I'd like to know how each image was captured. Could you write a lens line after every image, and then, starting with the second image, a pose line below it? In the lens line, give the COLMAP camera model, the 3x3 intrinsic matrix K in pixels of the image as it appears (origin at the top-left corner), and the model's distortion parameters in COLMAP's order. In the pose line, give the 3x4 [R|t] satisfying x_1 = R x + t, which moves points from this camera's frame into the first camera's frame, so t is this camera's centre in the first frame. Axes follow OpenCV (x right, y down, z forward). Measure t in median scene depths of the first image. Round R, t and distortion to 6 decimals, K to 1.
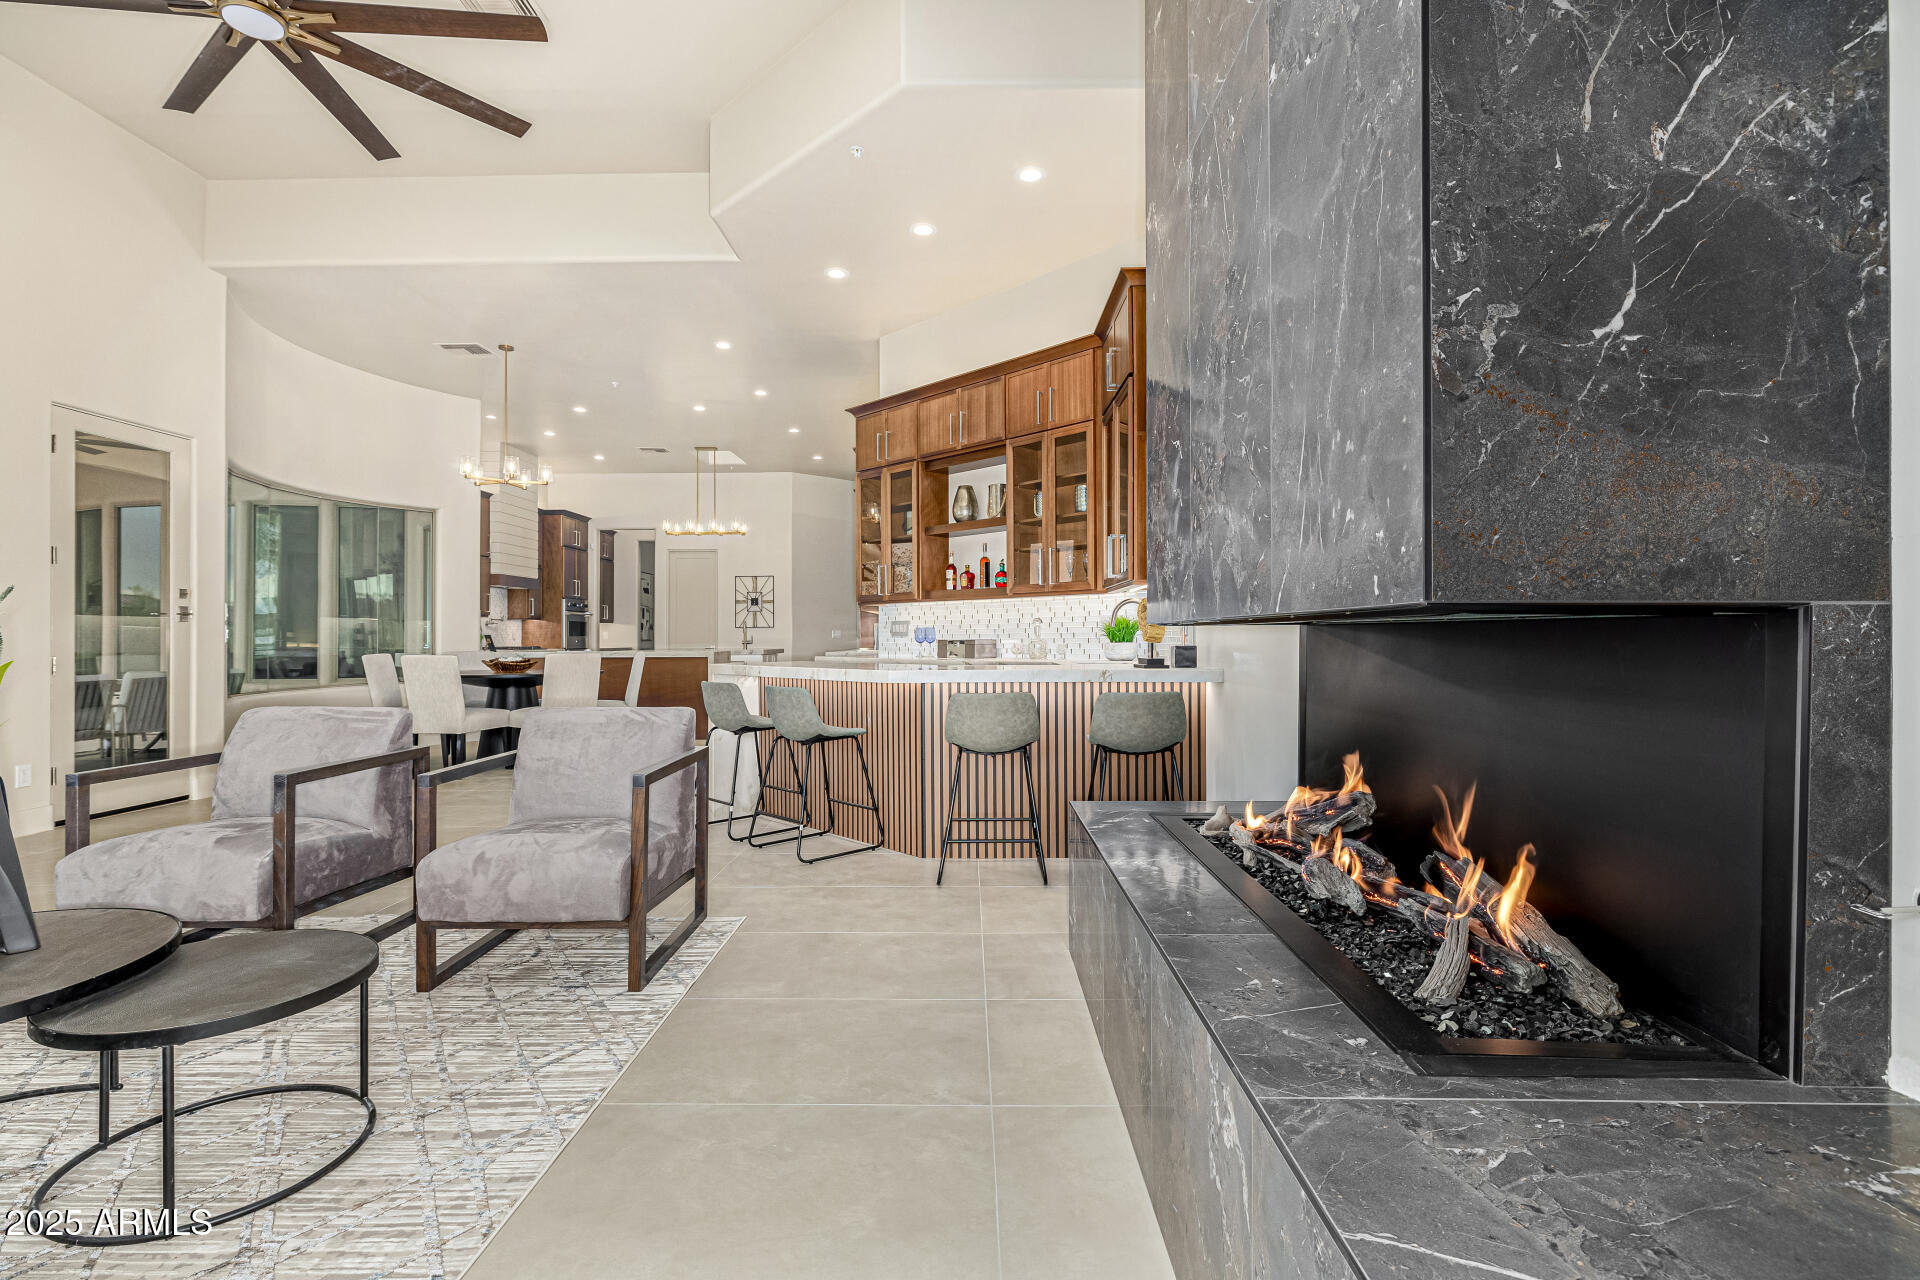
lens RADIAL K [[890.2, 0, 955.4], [0, 890.2, 621.8], [0, 0, 1]] dist [-0.005706, -0.000053]
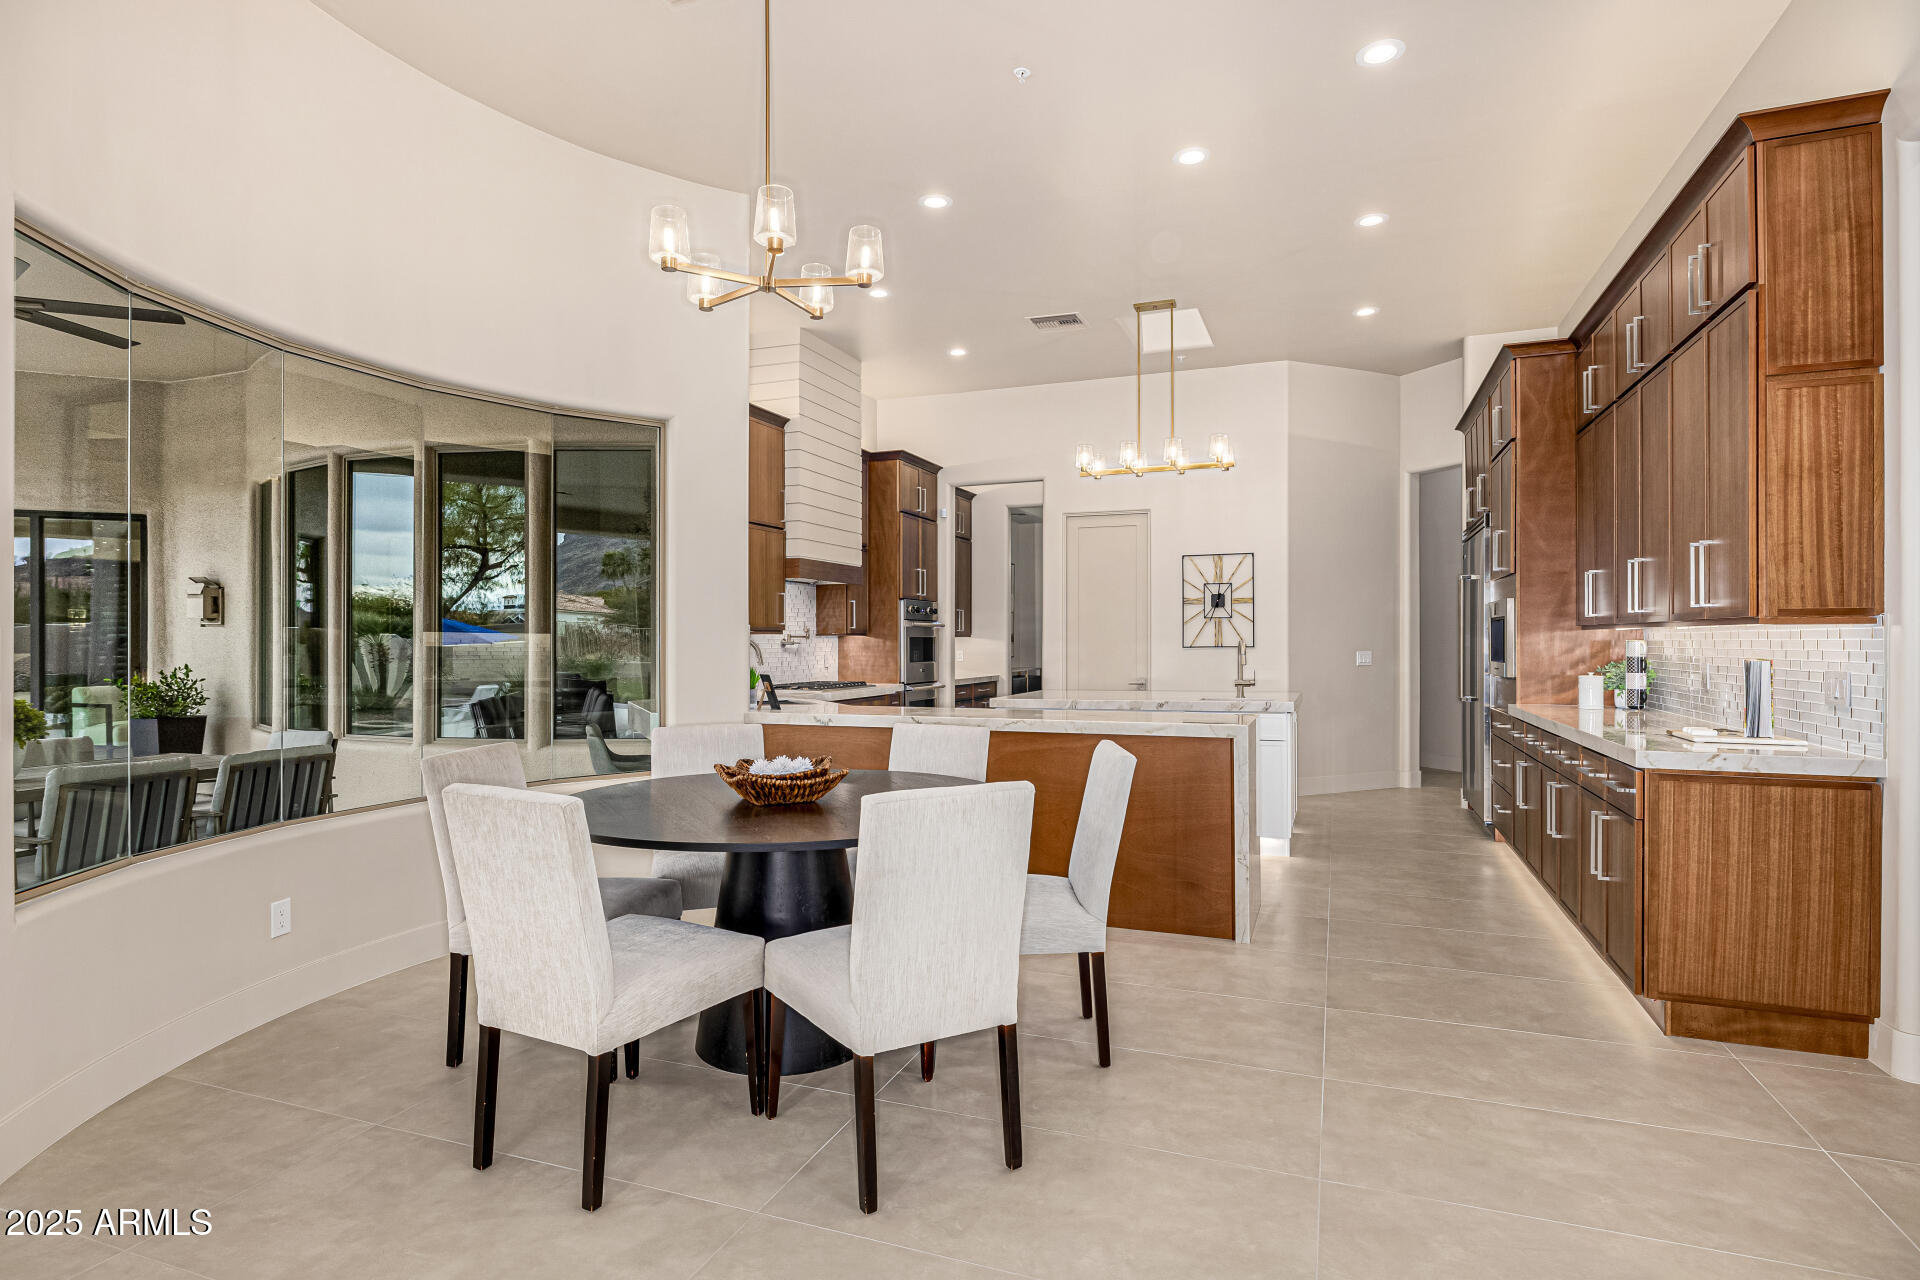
lens RADIAL K [[992.1, 0, 953.6], [0, 992.1, 640.1], [0, 0, 1]] dist [-0.015191, 0.000159]
pose [[0.937076, 0.001154, -0.349125, -0.192178], [0.005212, 0.999837, 0.017294, -0.011191], [0.349088, -0.018026, 0.936917, 0.424342]]
